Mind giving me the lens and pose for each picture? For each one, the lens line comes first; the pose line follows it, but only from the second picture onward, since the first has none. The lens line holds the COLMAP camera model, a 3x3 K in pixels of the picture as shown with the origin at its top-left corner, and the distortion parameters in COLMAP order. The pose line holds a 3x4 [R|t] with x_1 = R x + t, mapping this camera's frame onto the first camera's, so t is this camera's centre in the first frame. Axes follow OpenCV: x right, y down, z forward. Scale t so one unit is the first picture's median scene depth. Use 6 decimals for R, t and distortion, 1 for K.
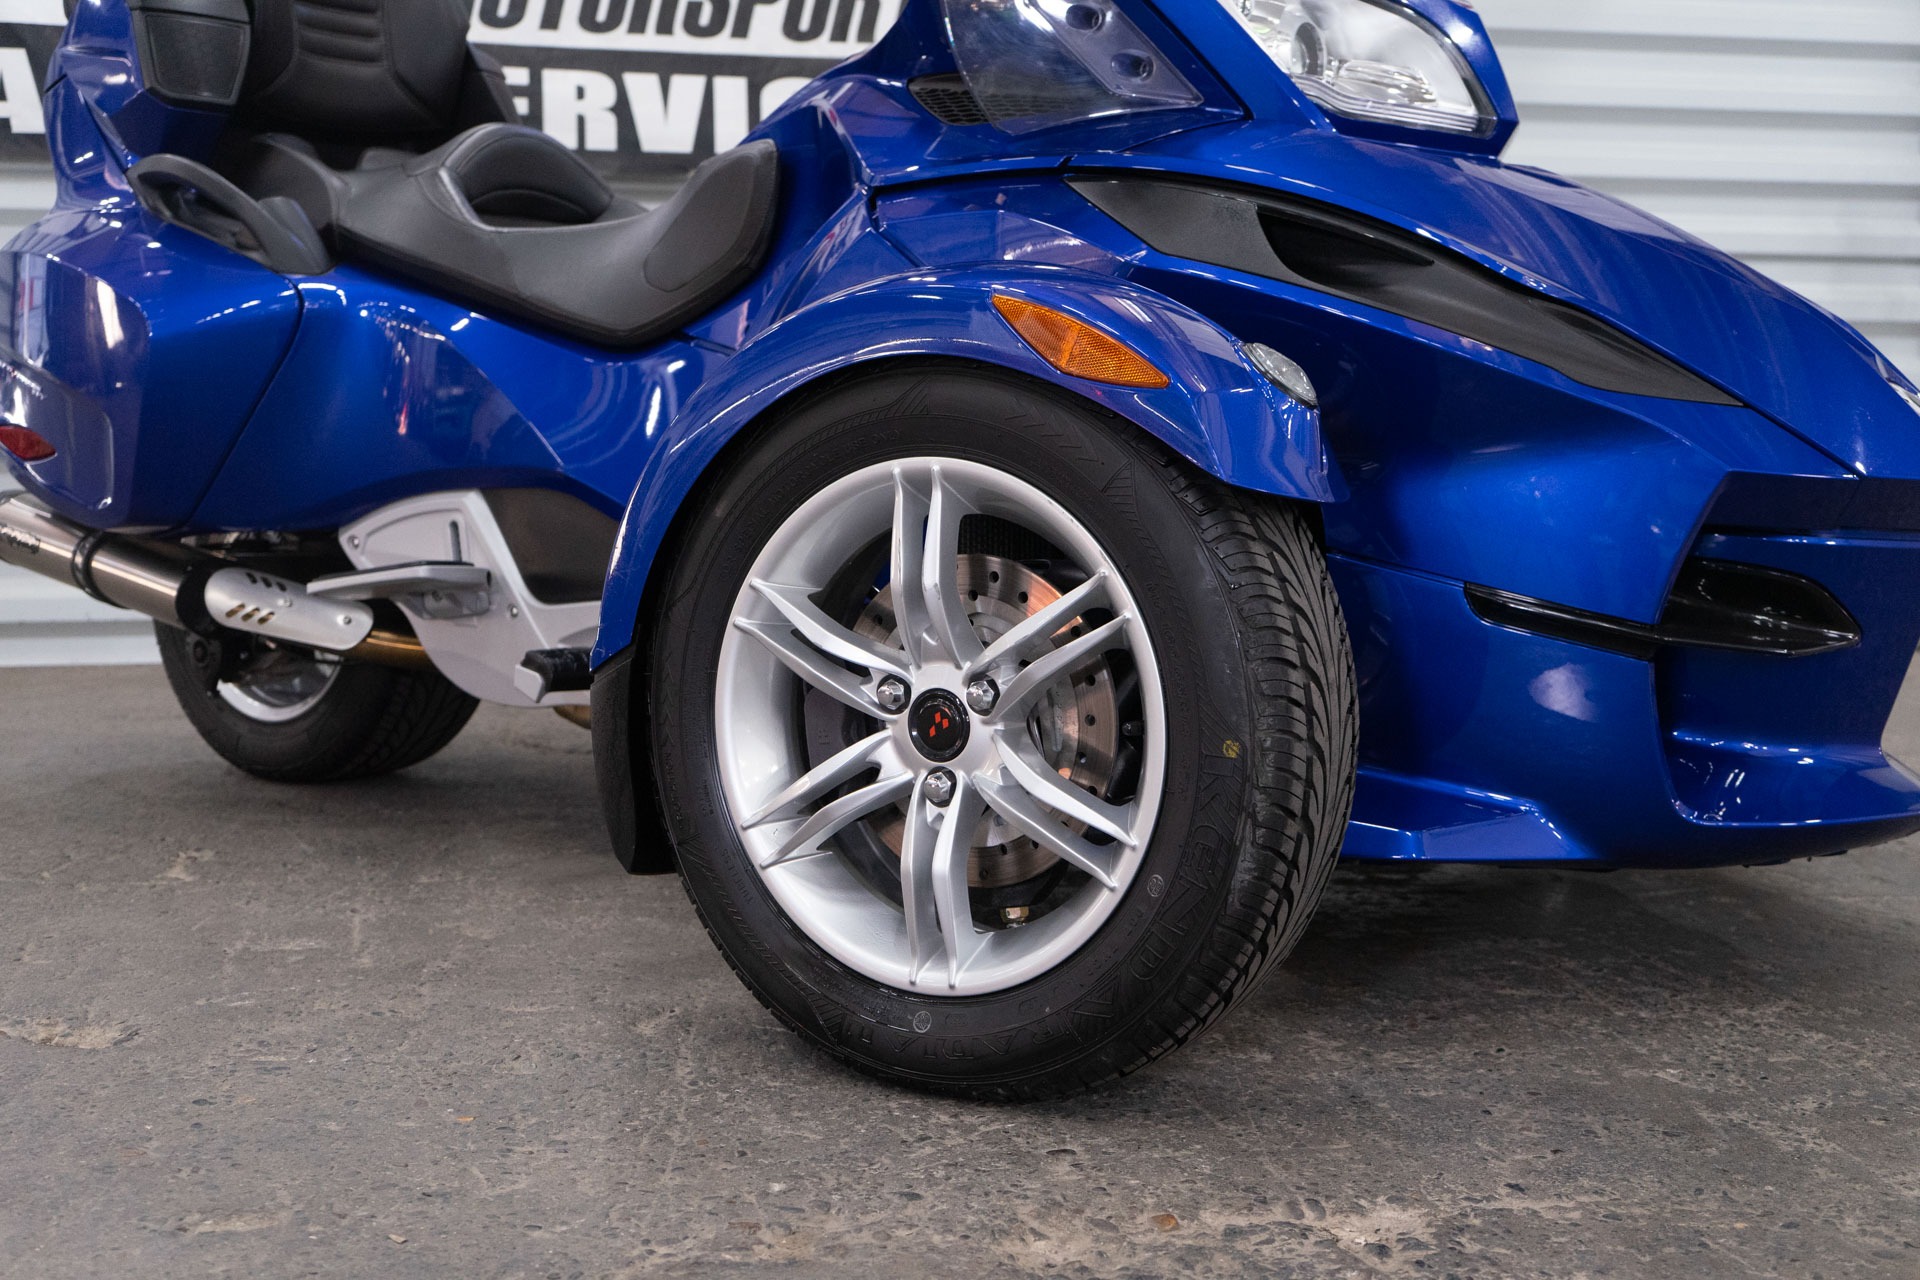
lens RADIAL K [[2140.4, 0, 957.5], [0, 2140.4, 636.5], [0, 0, 1]] dist [0.010726, 0.000000]
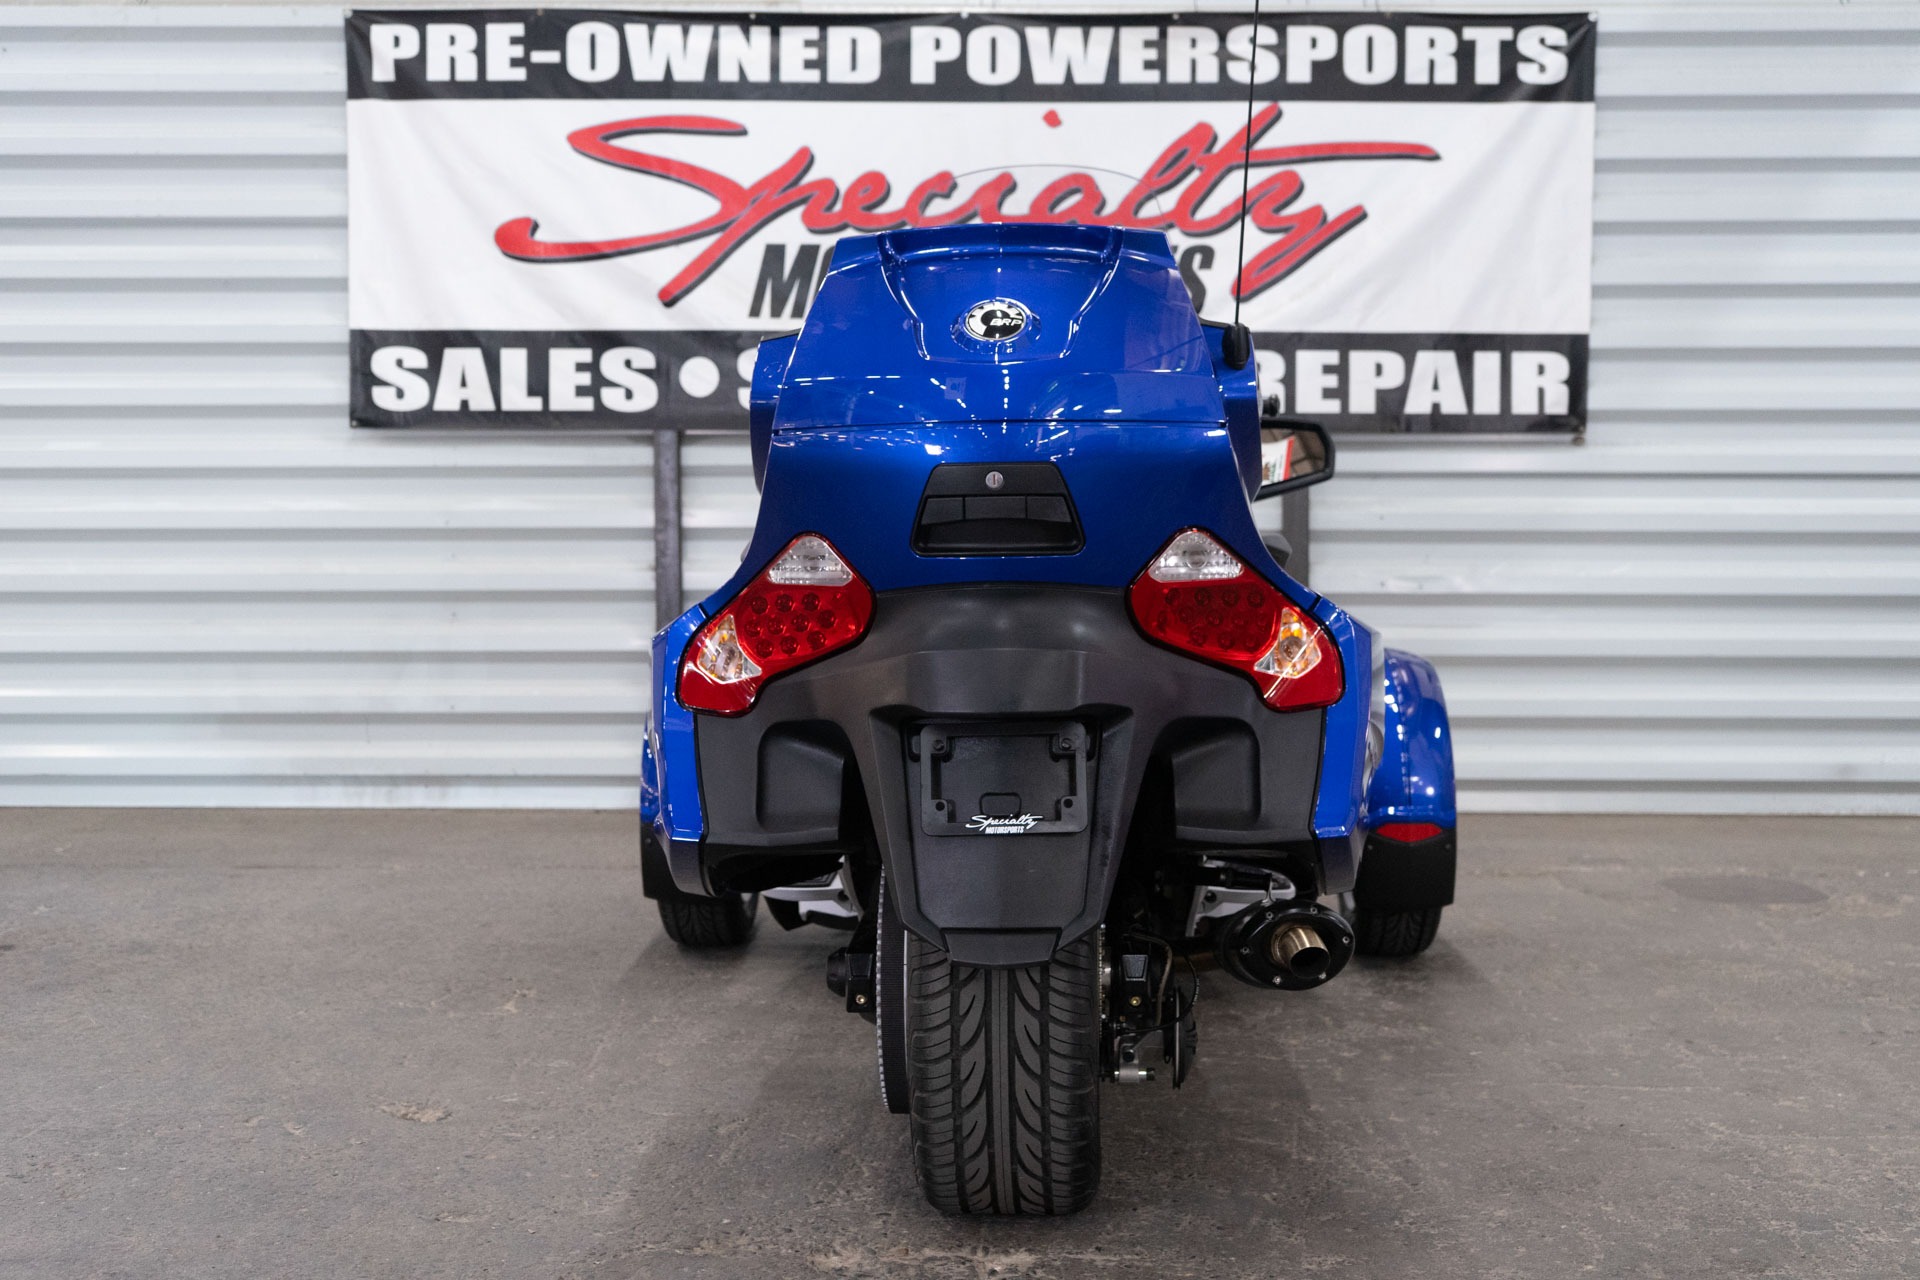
lens RADIAL K [[2215.5, 0, 969.0], [0, 2215.5, 642.0], [0, 0, 1]] dist [0.014621, 0.000000]
pose [[0.975798, 0.015228, -0.218142, 0.160952], [-0.020297, 0.999573, -0.021016, -0.065938], [0.217729, 0.024935, 0.975691, -0.265956]]
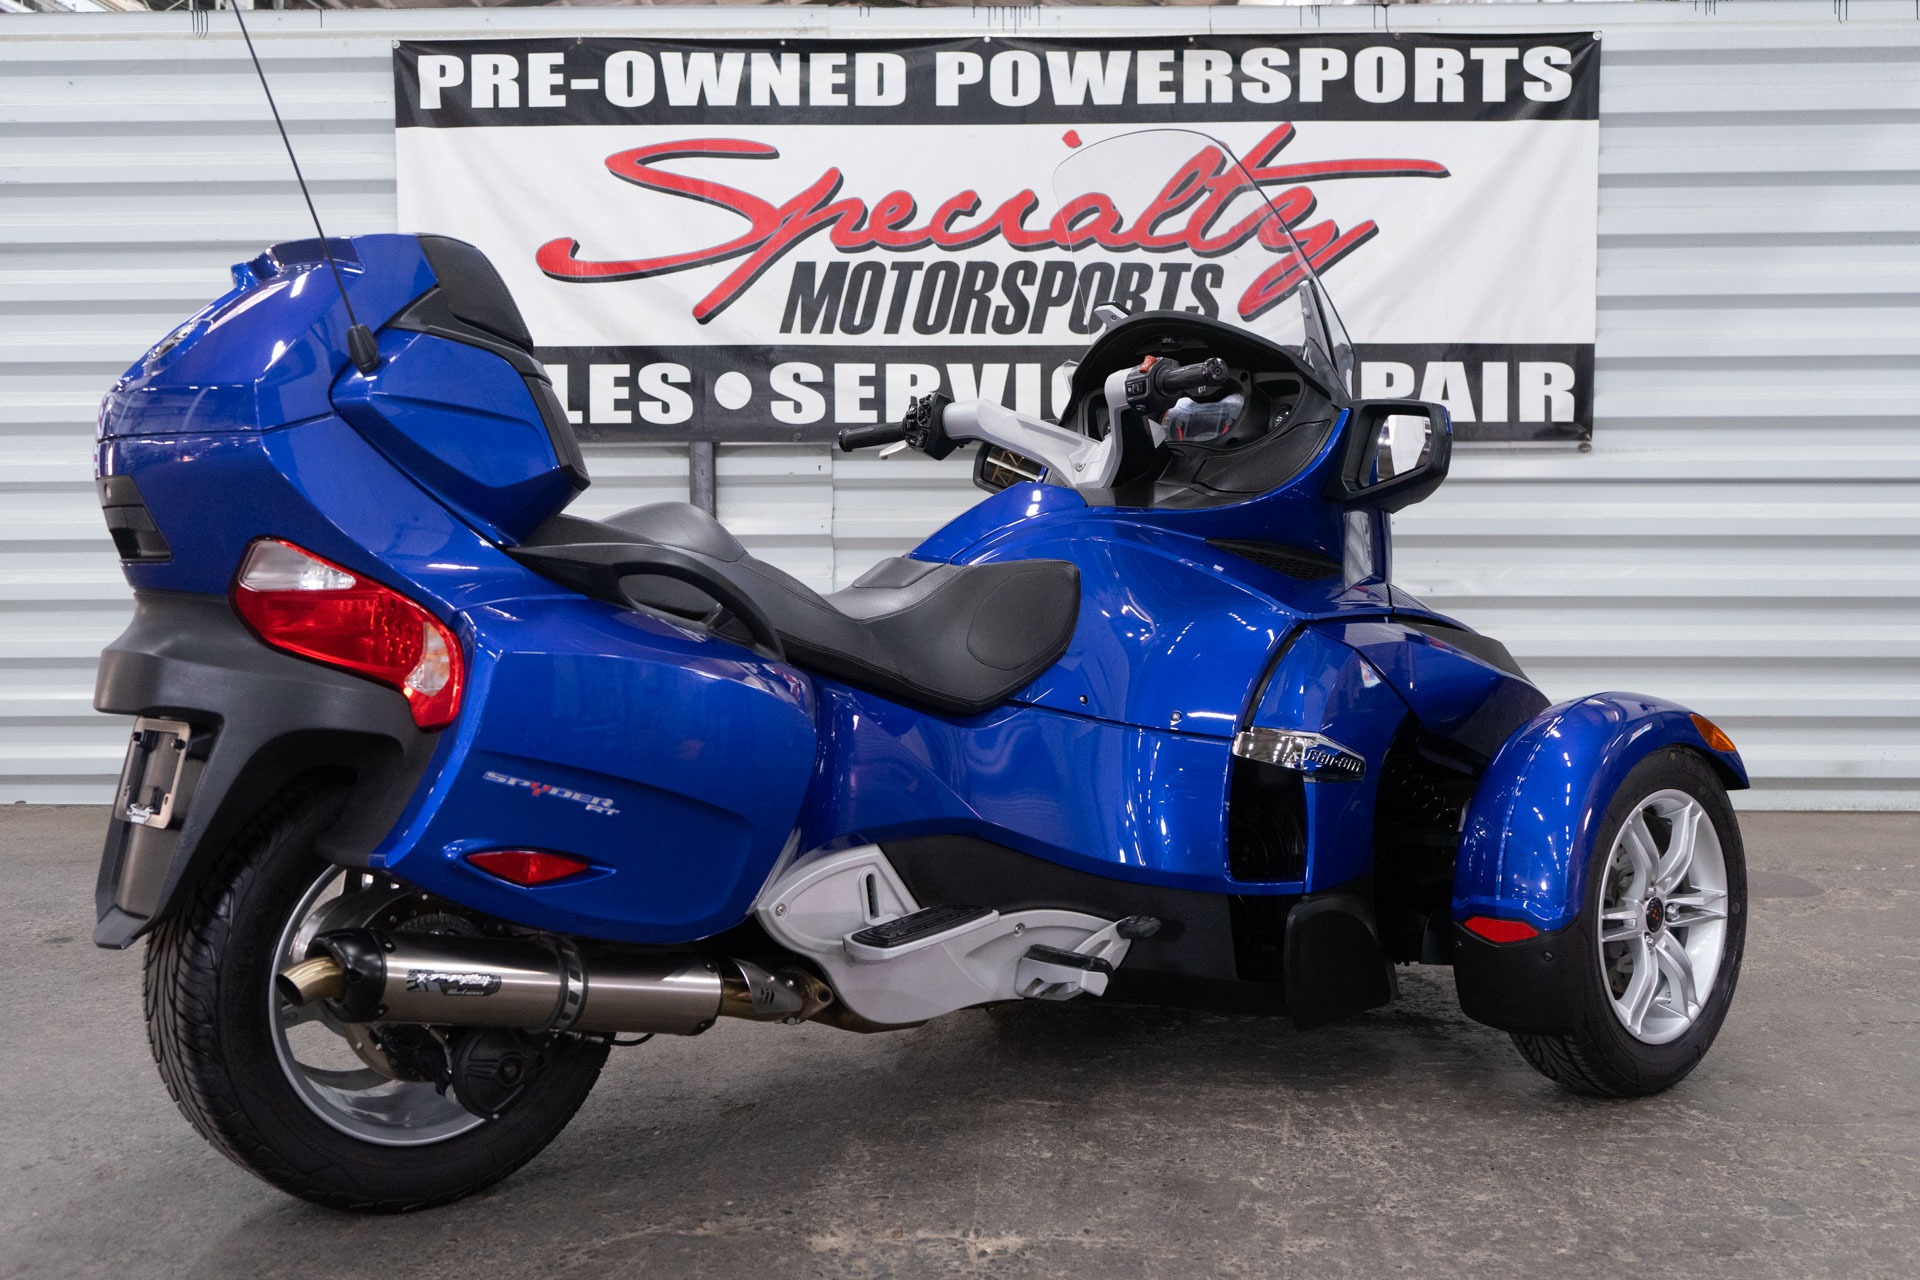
lens RADIAL K [[2140.4, 0, 967.9], [0, 2140.4, 639.1], [0, 0, 1]] dist [0.010726, 0.000000]
pose [[0.970537, 0.011774, -0.240666, 0.175710], [-0.017878, 0.999571, -0.023195, -0.066285], [0.240290, 0.026815, 0.970331, -0.263345]]
